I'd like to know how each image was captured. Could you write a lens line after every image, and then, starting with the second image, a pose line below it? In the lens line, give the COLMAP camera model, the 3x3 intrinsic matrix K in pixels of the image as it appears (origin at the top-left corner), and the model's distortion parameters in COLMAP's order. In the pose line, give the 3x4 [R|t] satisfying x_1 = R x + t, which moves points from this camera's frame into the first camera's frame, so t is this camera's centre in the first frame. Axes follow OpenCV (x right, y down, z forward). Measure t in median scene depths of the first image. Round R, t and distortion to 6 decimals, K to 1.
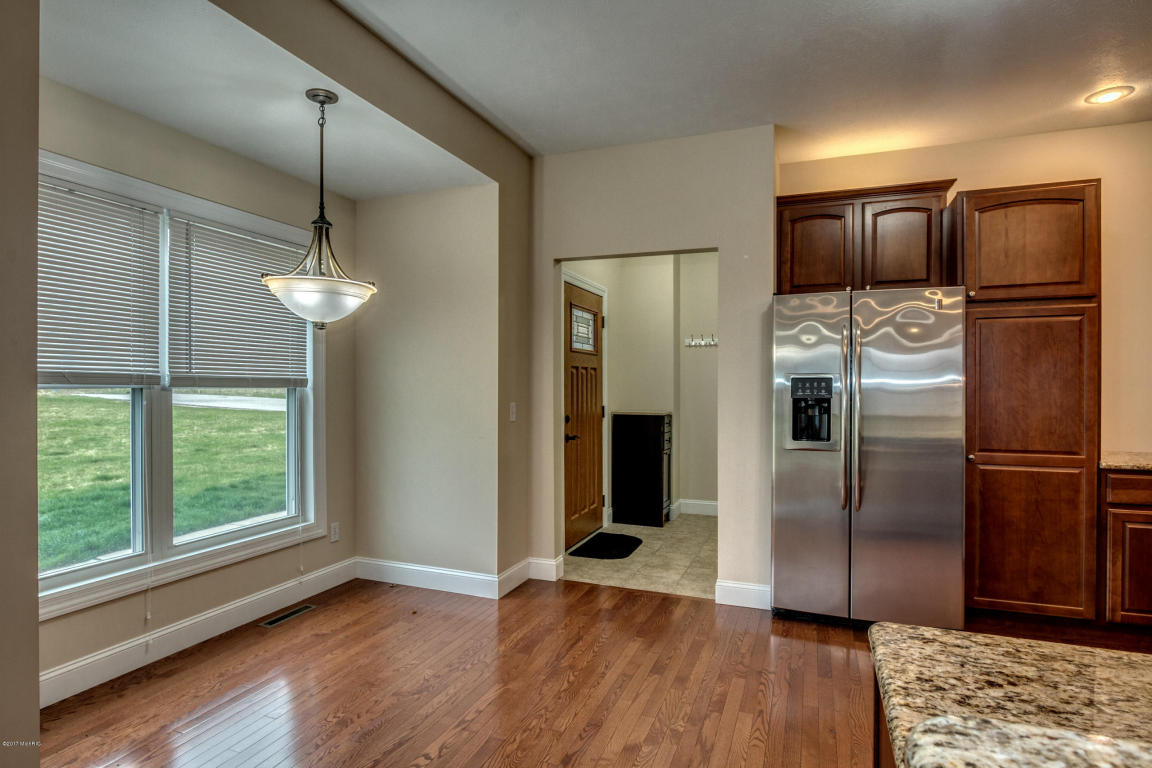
lens RADIAL K [[612.9, 0, 572.0], [0, 612.9, 390.4], [0, 0, 1]] dist [-0.024174, 0.005883]
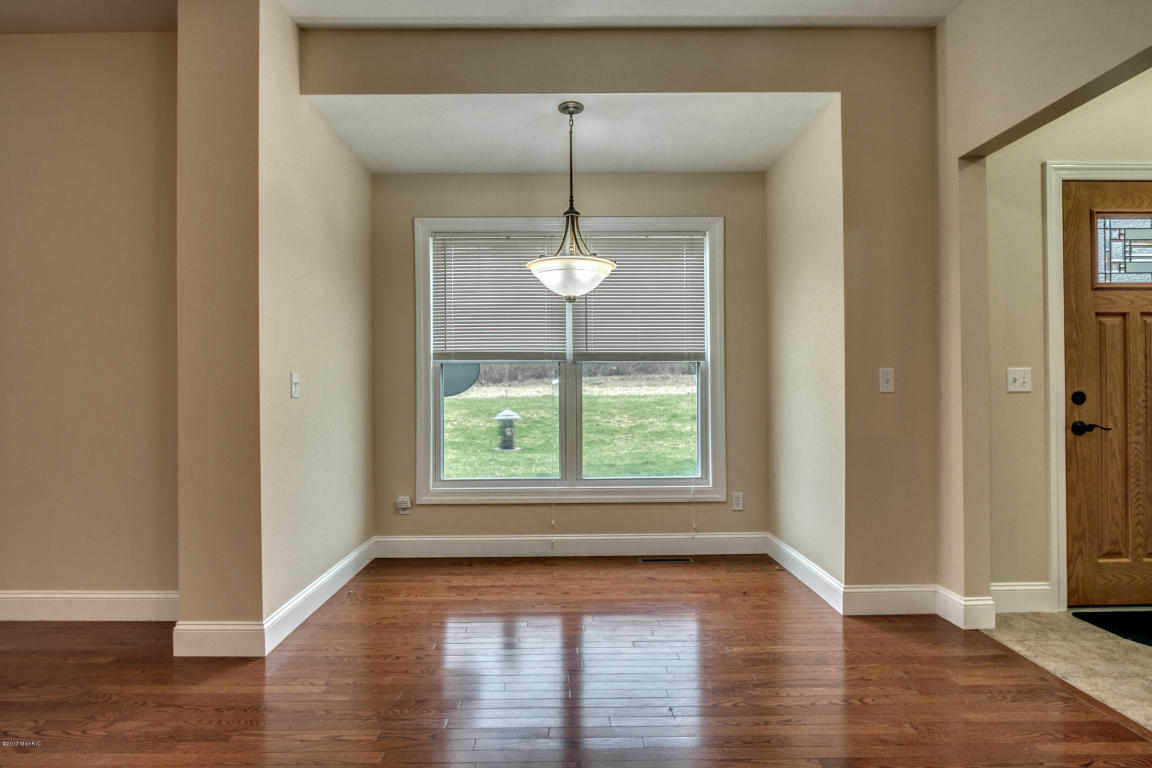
lens RADIAL K [[582.6, 0, 550.0], [0, 582.6, 390.4], [0, 0, 1]] dist [-0.030236, 0.003135]
pose [[0.370947, -0.003517, -0.928648, 0.388646], [0.003130, 0.999992, -0.002536, 0.045900], [0.928649, -0.001966, 0.370955, 0.334395]]
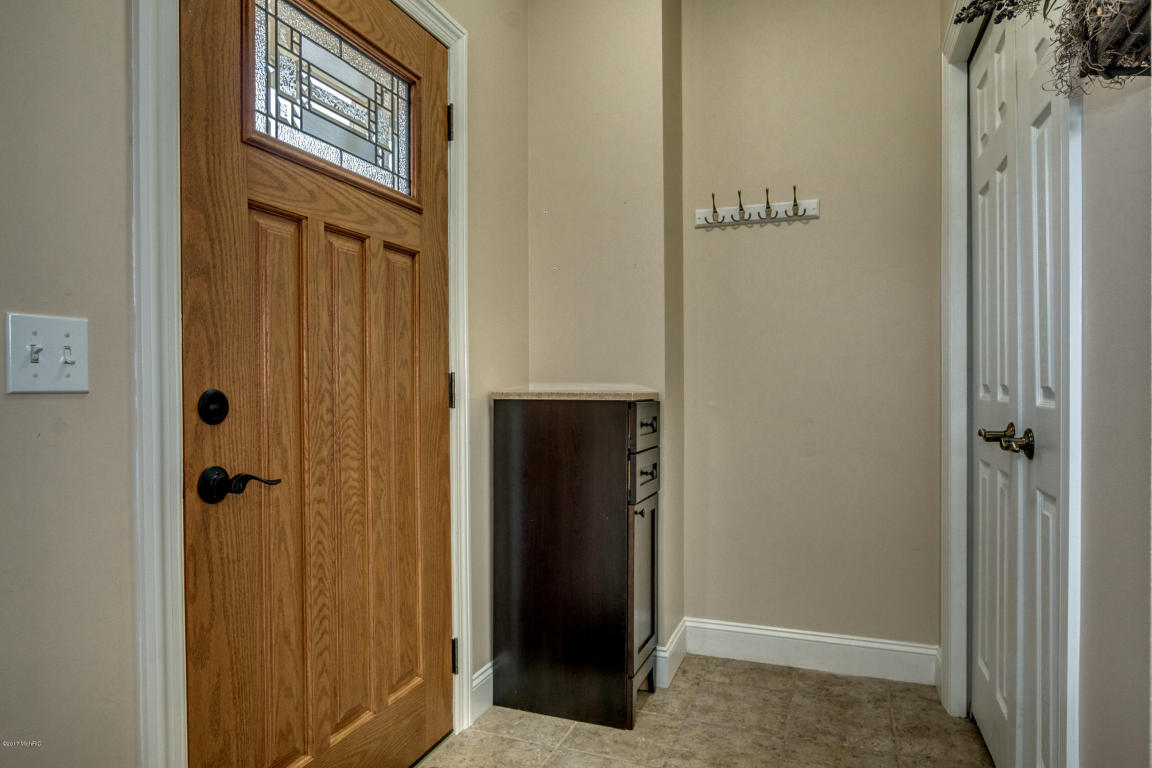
lens RADIAL K [[733.9, 0, 573.5], [0, 733.9, 390.8], [0, 0, 1]] dist [-0.000806, 0.001522]
pose [[0.999785, -0.003192, 0.020504, 0.151112], [0.003079, 0.999980, 0.005521, 0.045958], [-0.020521, -0.005457, 0.999775, 0.831201]]
